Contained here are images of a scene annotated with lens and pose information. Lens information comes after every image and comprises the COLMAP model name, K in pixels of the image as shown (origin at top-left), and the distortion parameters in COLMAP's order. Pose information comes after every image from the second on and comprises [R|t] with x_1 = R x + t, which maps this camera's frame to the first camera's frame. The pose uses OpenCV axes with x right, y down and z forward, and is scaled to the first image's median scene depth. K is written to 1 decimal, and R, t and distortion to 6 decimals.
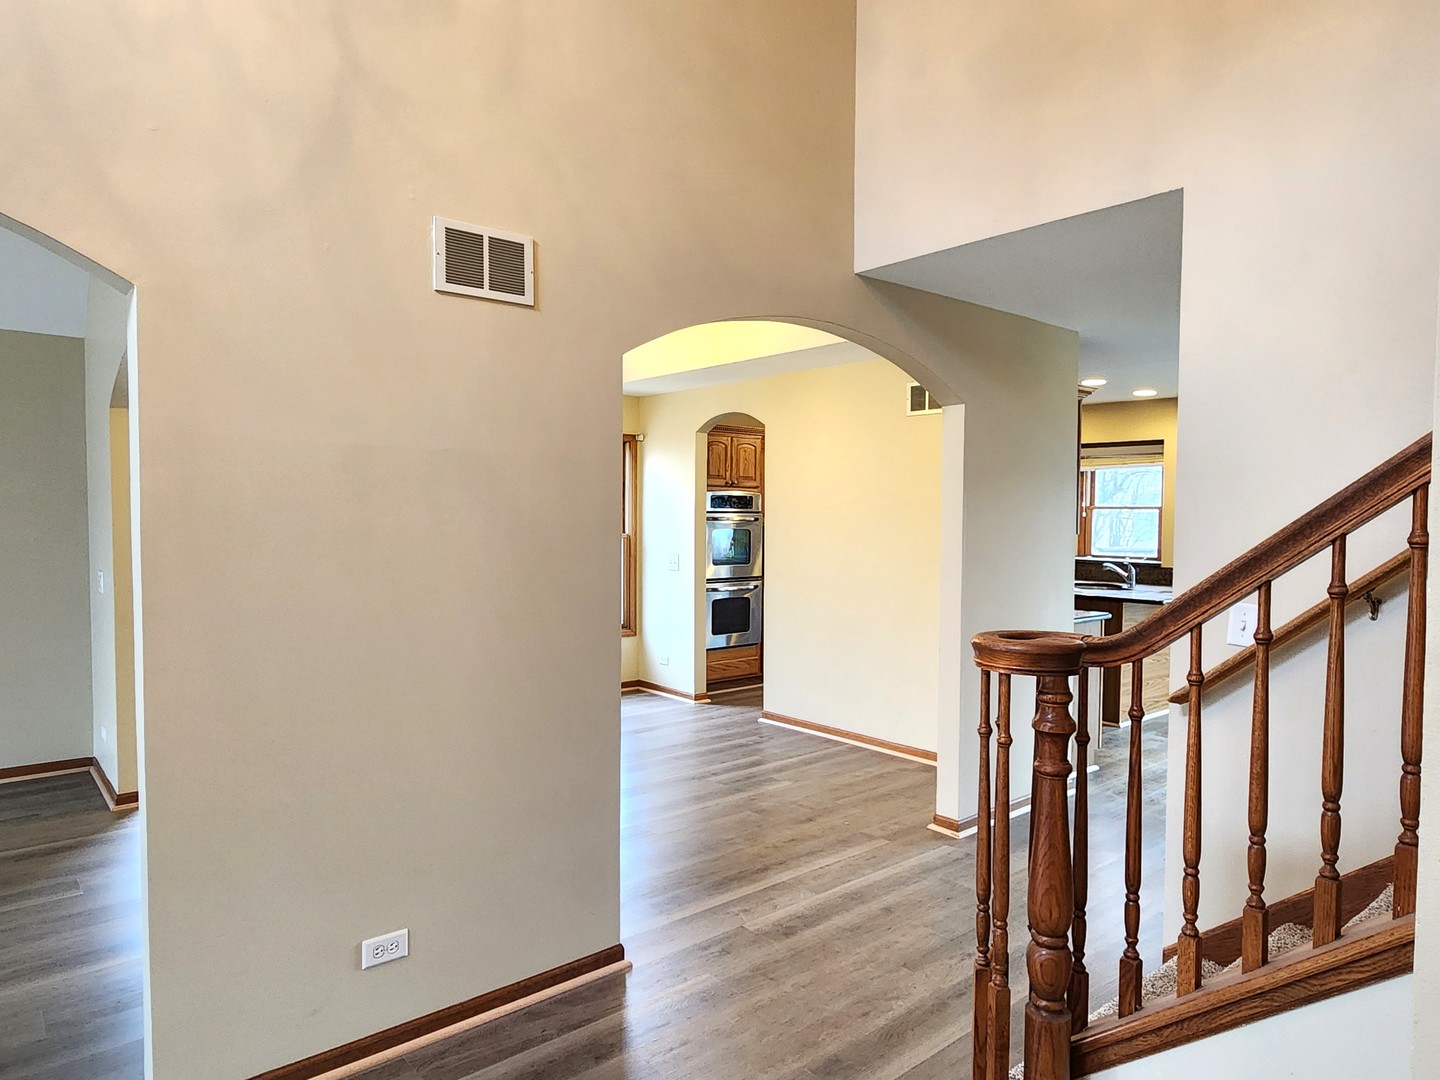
lens RADIAL K [[905.3, 0, 730.8], [0, 905.3, 554.4], [0, 0, 1]] dist [-0.000591, 0.000853]
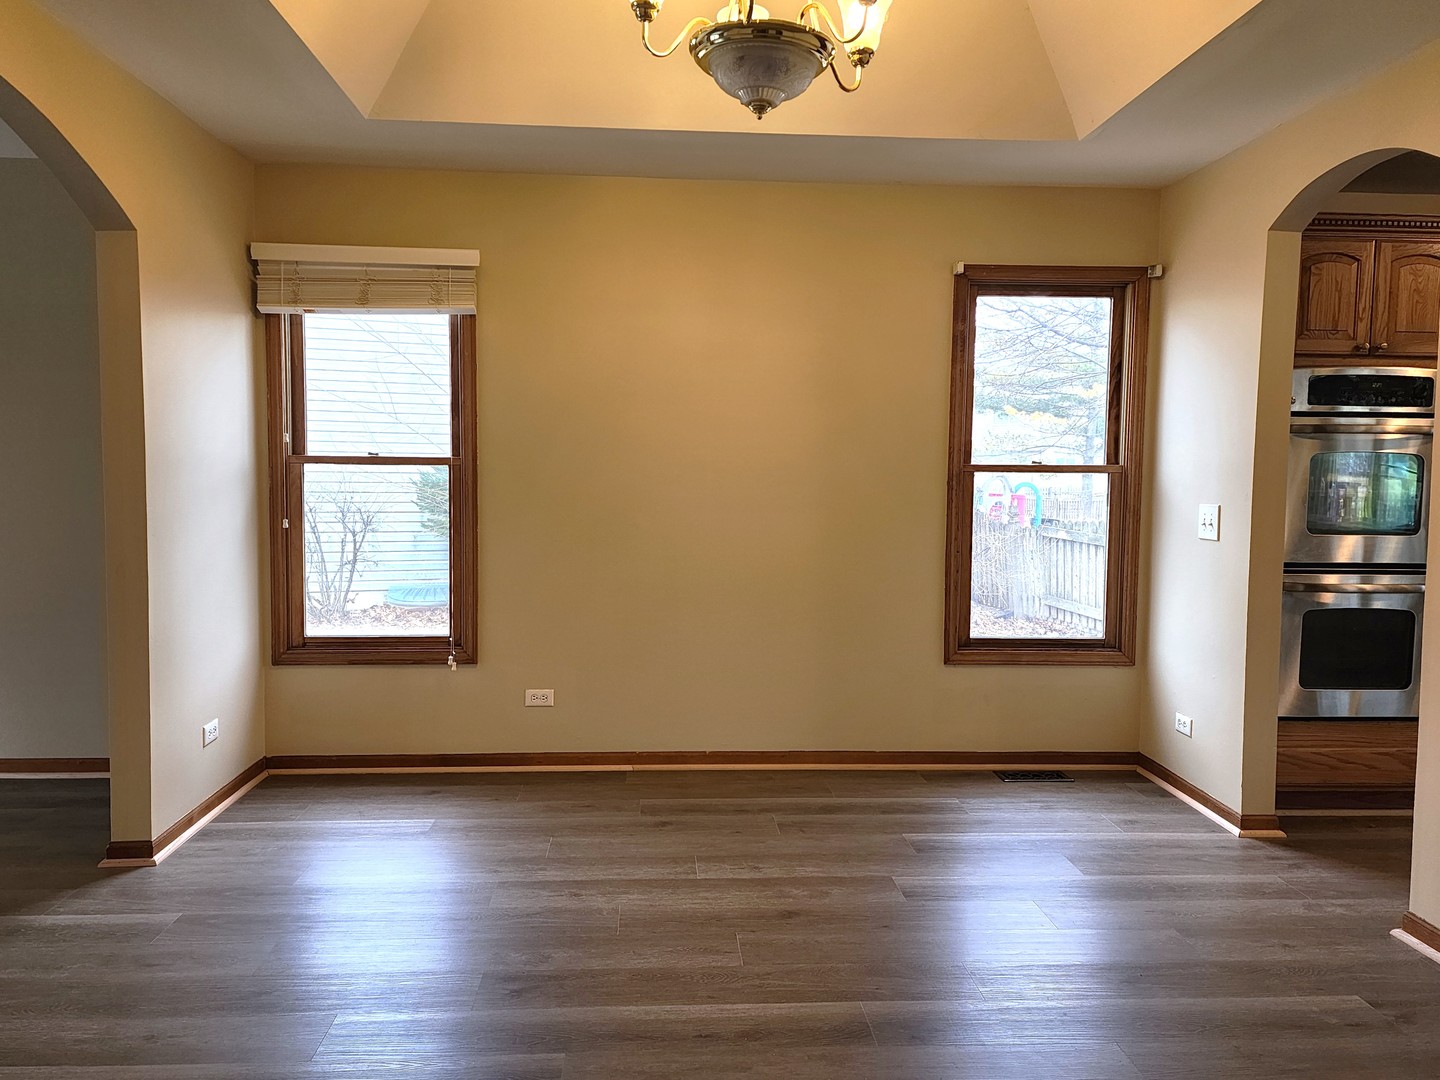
lens RADIAL K [[989.9, 0, 713.9], [0, 989.9, 533.2], [0, 0, 1]] dist [0.090692, -0.065812]
pose [[0.791364, 0.044544, -0.609721, 0.054671], [-0.033831, 0.999005, 0.029074, 0.007233], [0.610409, -0.002380, 0.792083, 0.429257]]
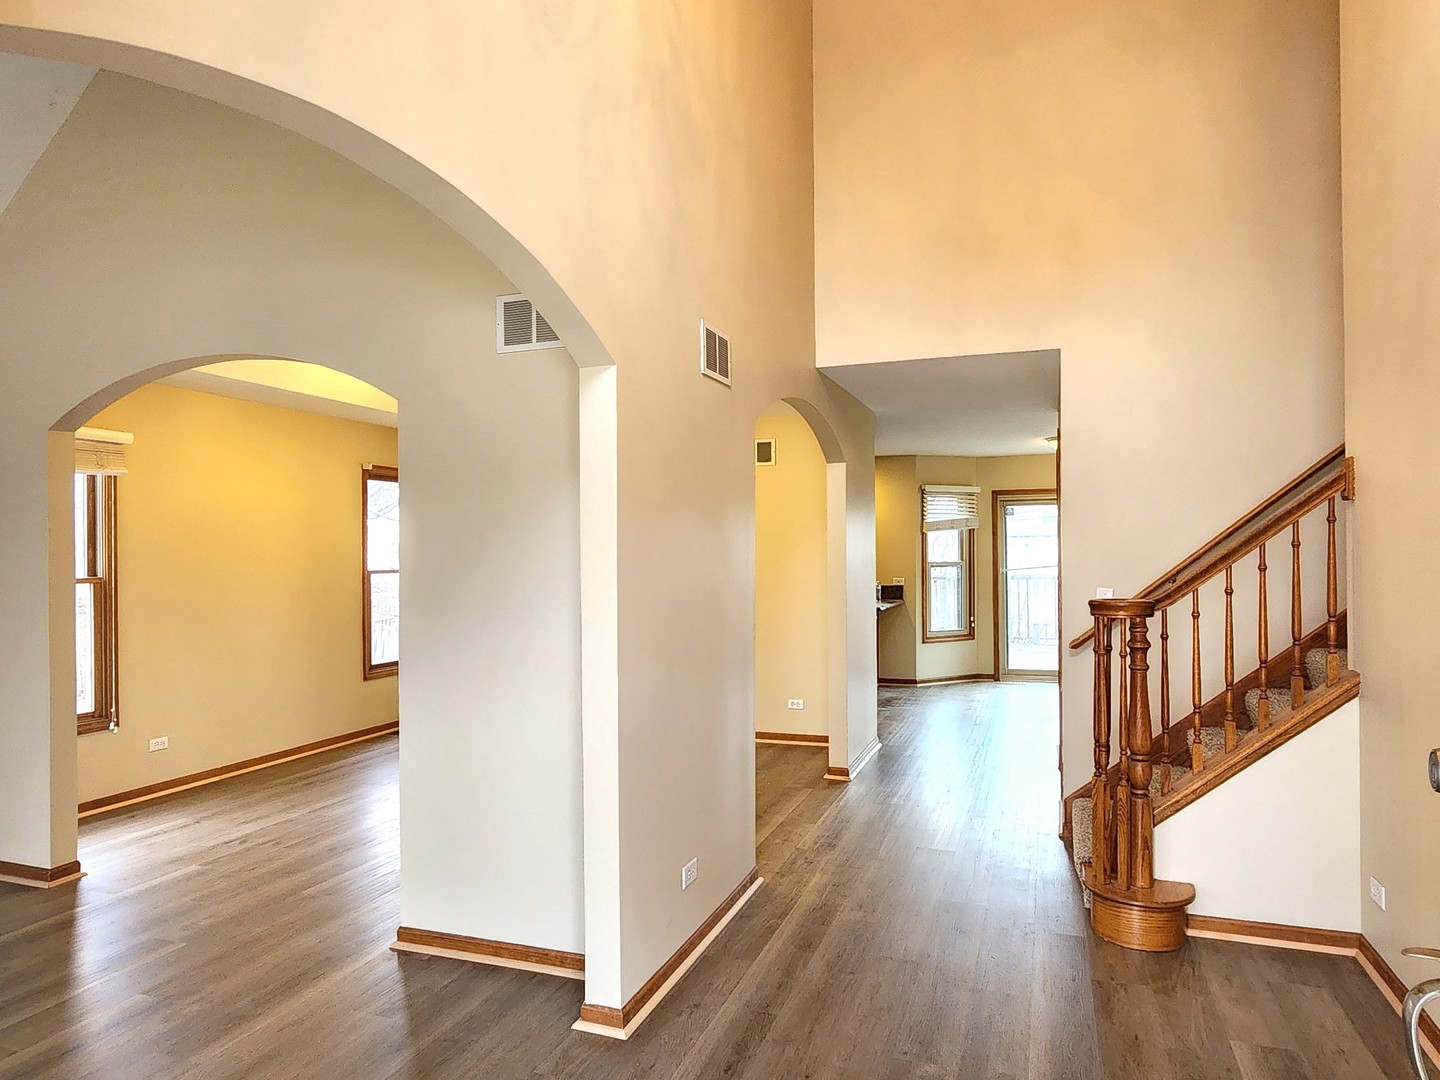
lens RADIAL K [[905.3, 0, 721.2], [0, 905.3, 536.7], [0, 0, 1]] dist [-0.000591, 0.000853]
pose [[0.870244, -0.002854, 0.492613, -0.336674], [0.034952, 0.997821, -0.055965, 0.010469], [-0.491380, 0.065921, 0.868447, -0.061484]]
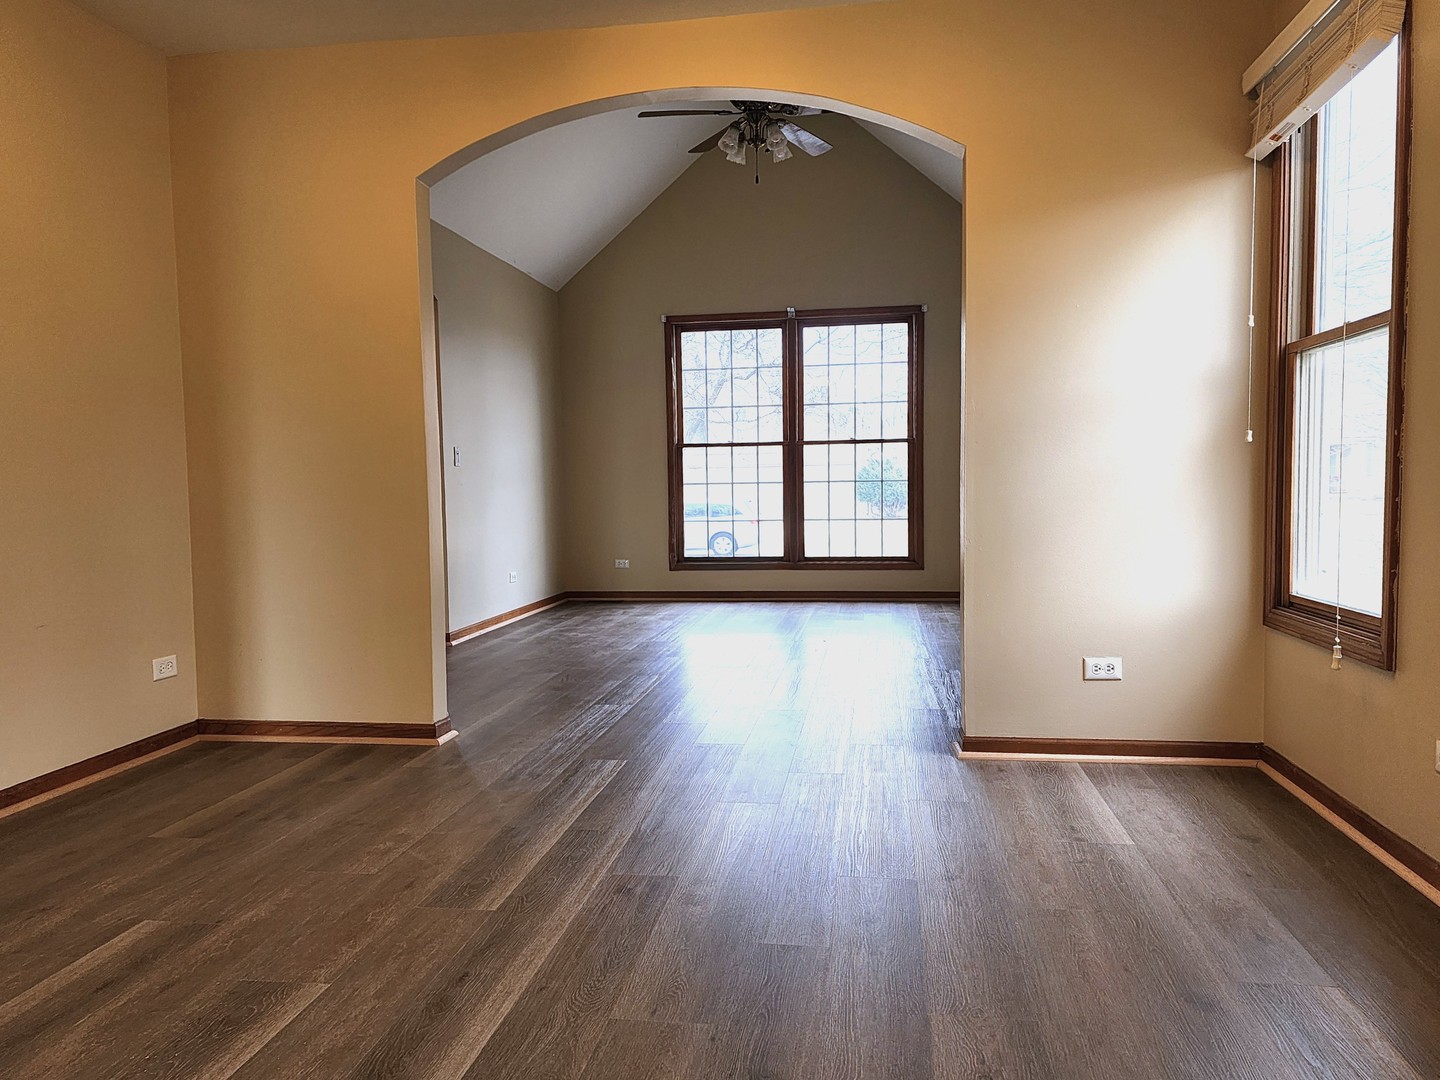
lens RADIAL K [[1080.9, 0, 722.6], [0, 1080.9, 542.1], [0, 0, 1]] dist [0.039302, -0.002184]
pose [[-0.751754, 0.040265, -0.658214, -0.002564], [-0.023057, 0.995919, 0.087256, 0.035376], [0.659041, 0.080772, -0.747757, 0.918565]]
